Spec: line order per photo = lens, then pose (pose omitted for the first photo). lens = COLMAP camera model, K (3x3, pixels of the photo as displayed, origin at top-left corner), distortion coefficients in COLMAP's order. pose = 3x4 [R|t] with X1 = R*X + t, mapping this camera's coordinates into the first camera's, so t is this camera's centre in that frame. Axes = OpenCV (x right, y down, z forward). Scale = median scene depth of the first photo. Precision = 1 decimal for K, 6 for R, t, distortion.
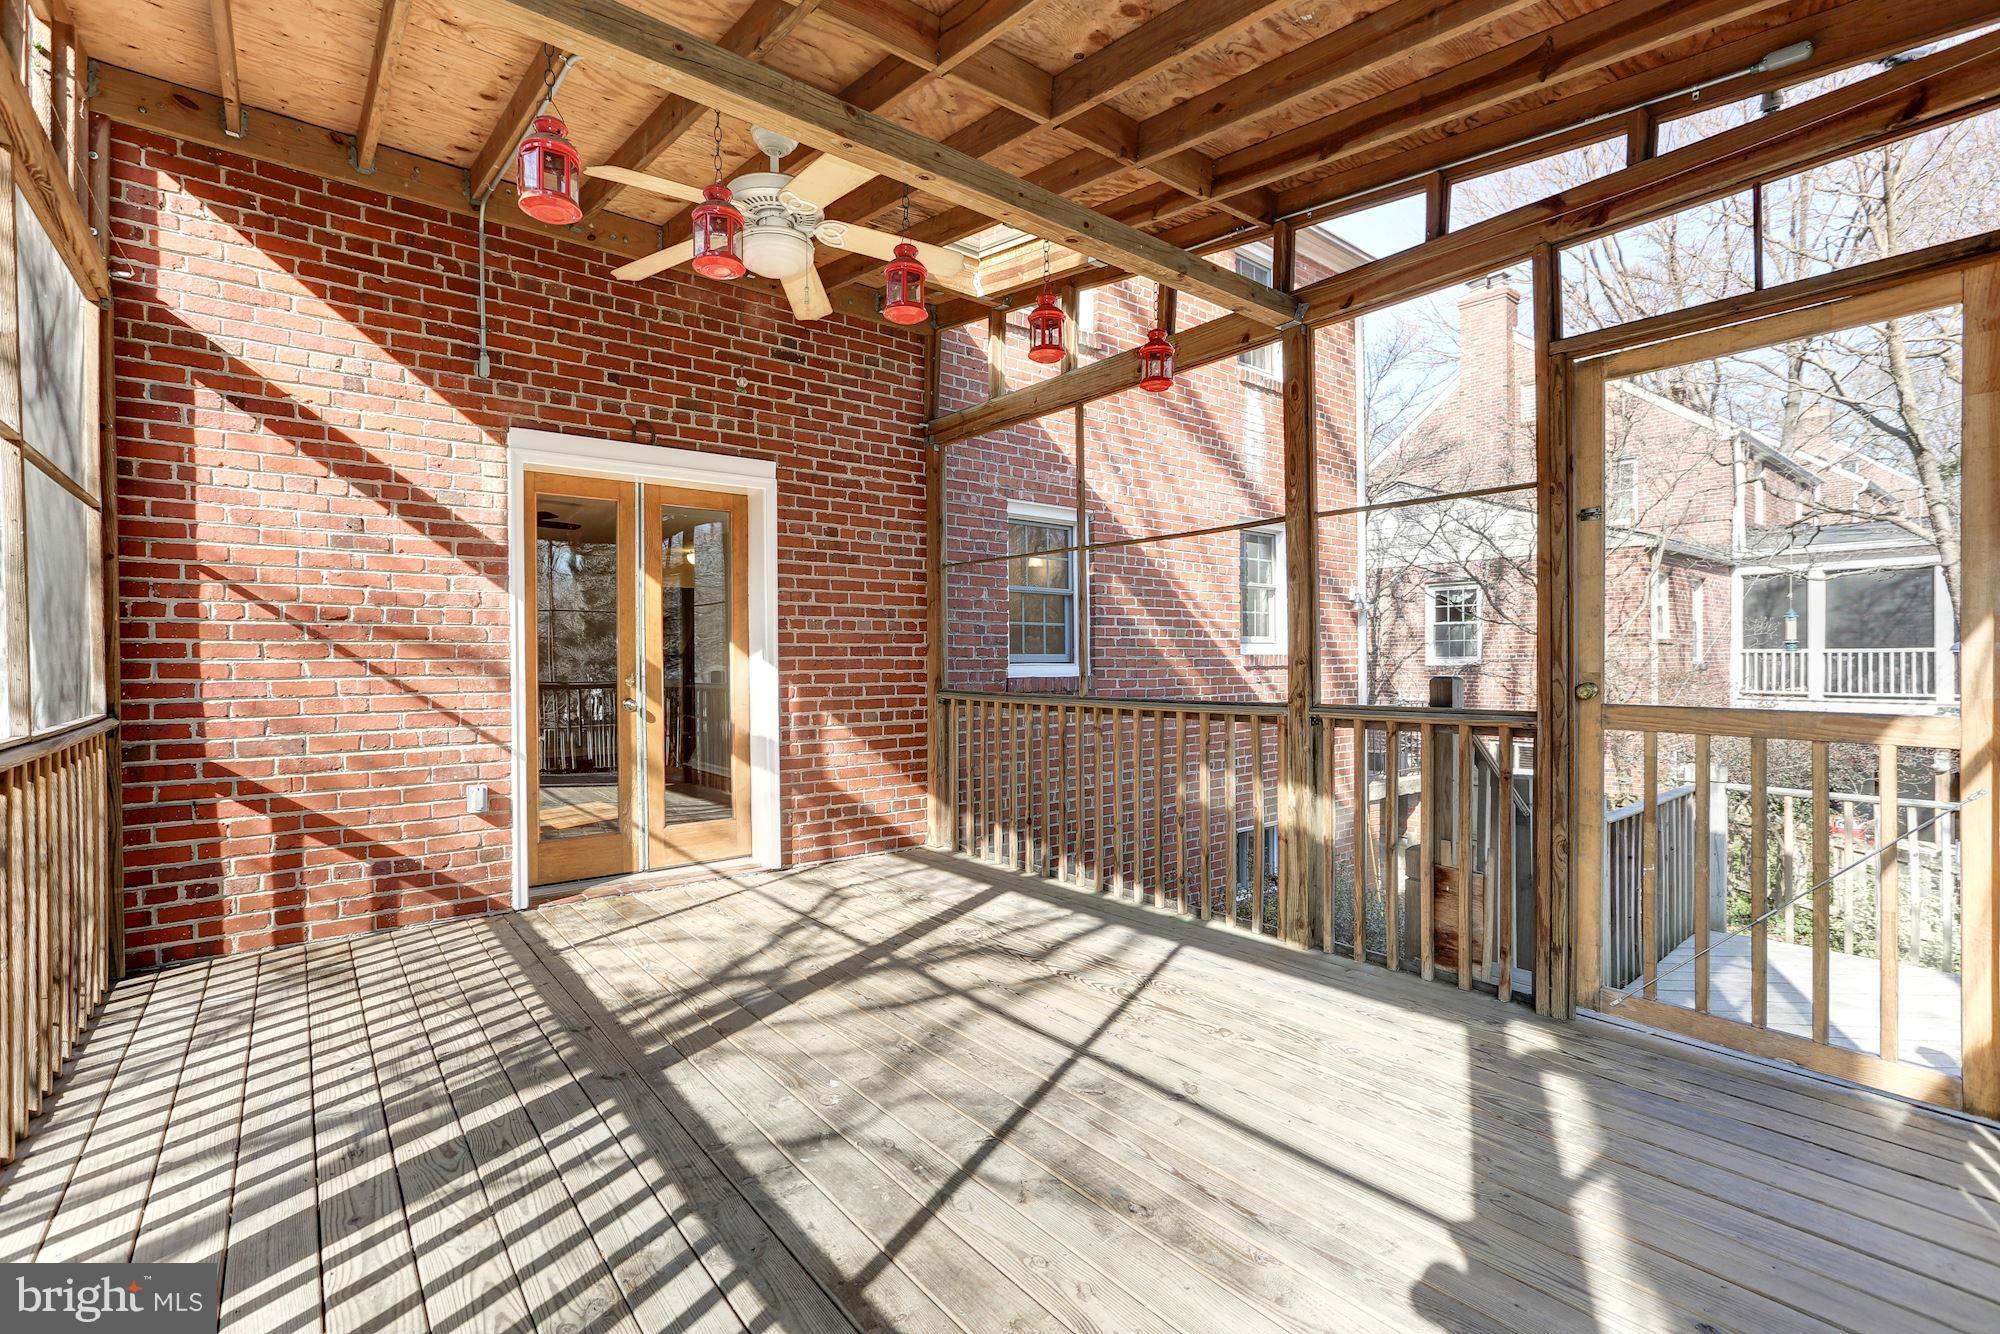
lens RADIAL K [[917.2, 0, 1000.0], [0, 917.2, 667.0], [0, 0, 1]] dist [-0.020187, 0.016397]
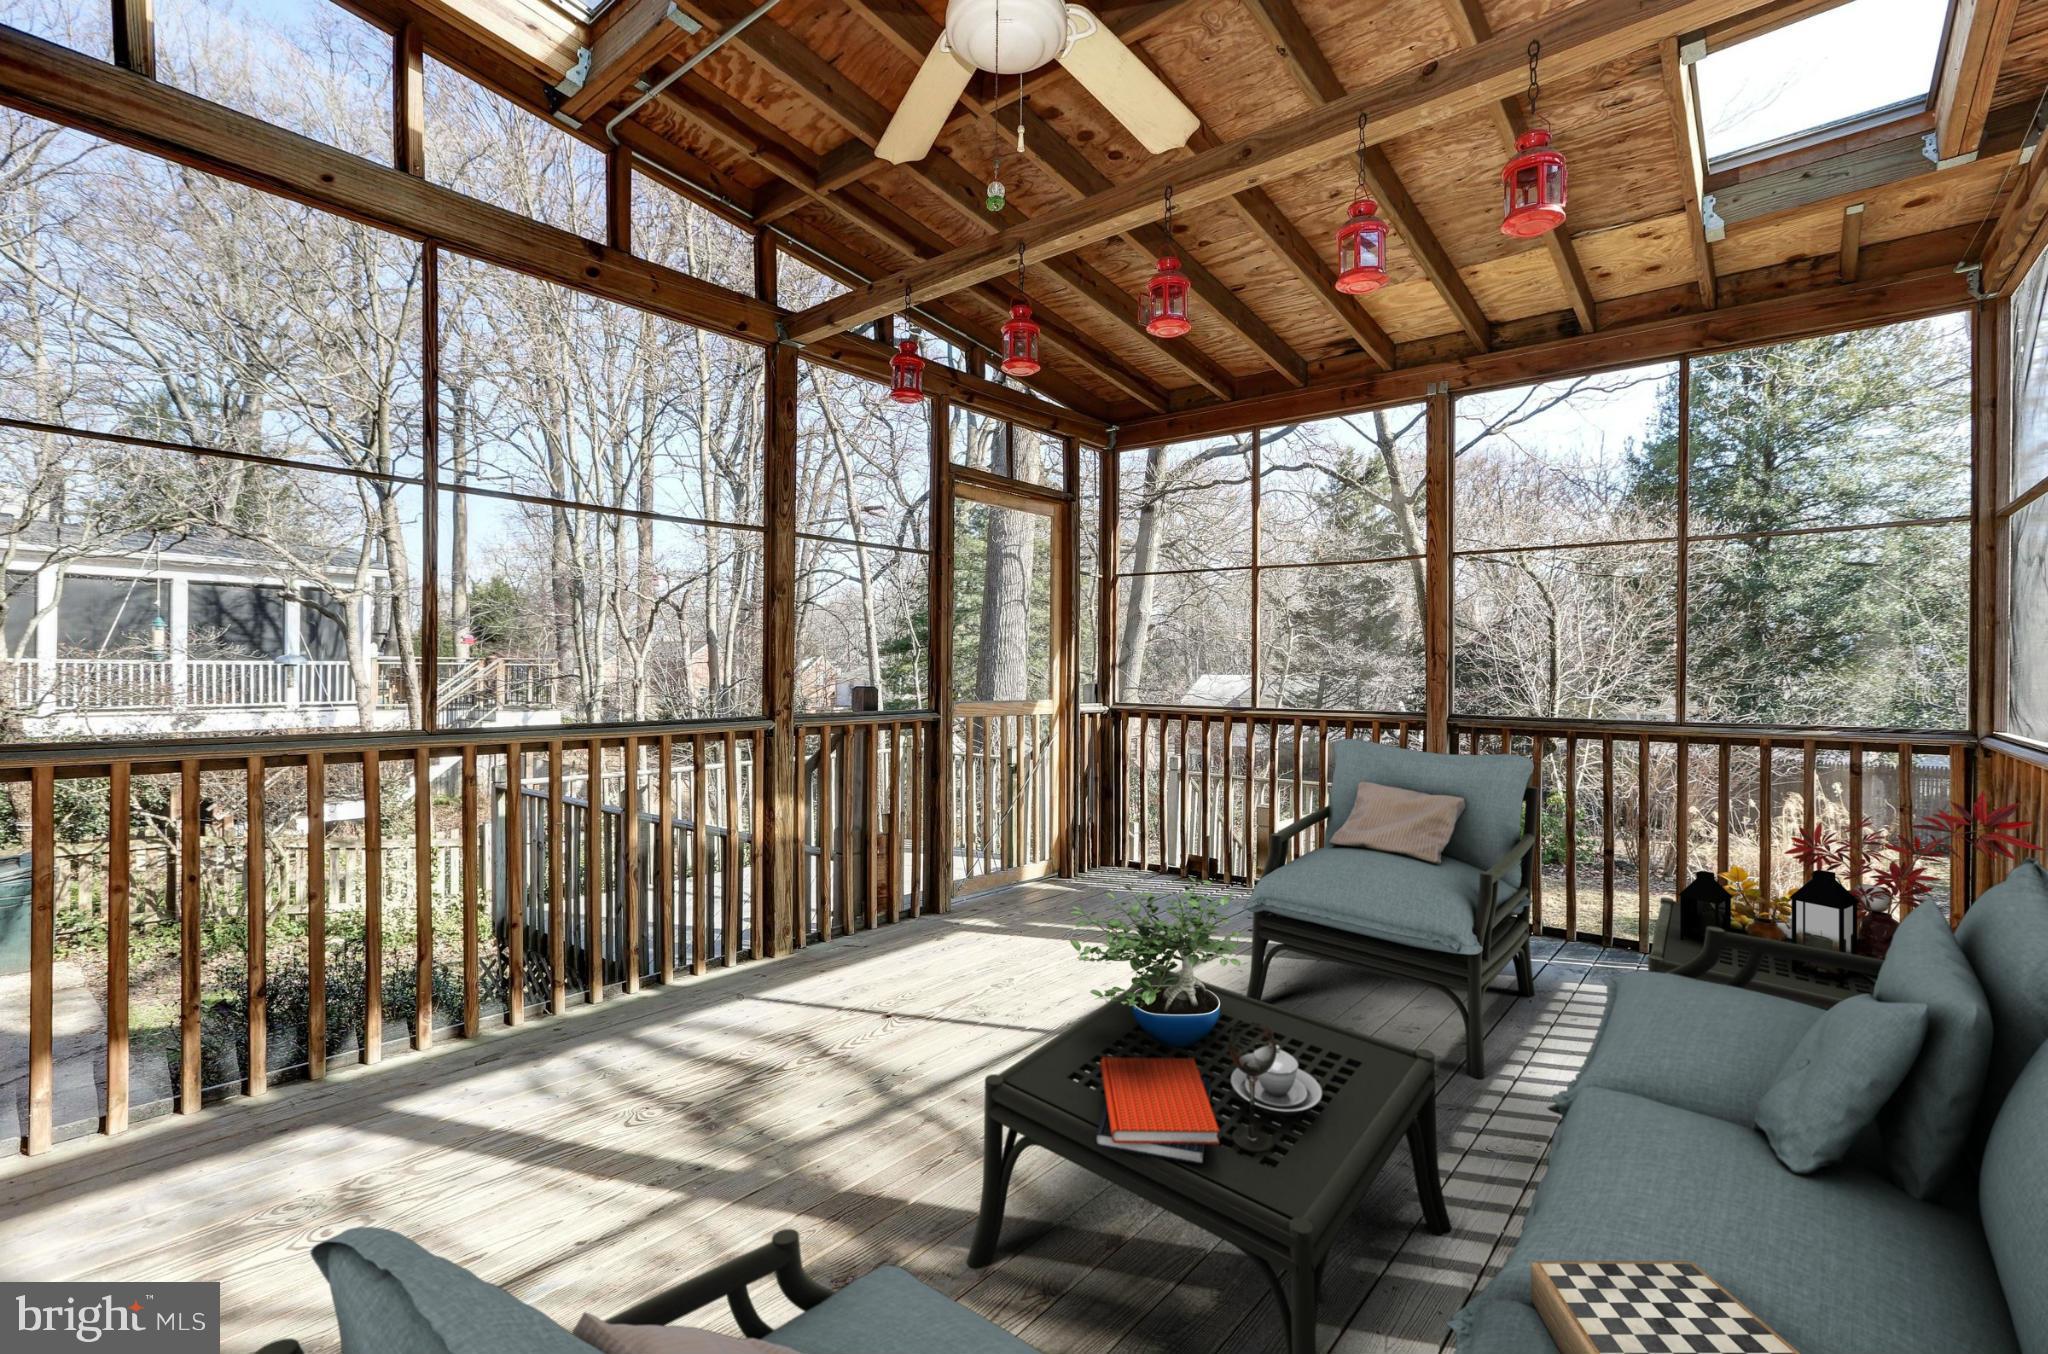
lens RADIAL K [[951.5, 0, 1024.0], [0, 951.5, 677.0], [0, 0, 1]] dist [-0.001128, -0.000141]
pose [[-0.202080, -0.003137, 0.979364, -0.729957], [0.005953, 0.999972, 0.004432, -0.005783], [-0.979351, 0.006726, -0.202056, 0.904856]]
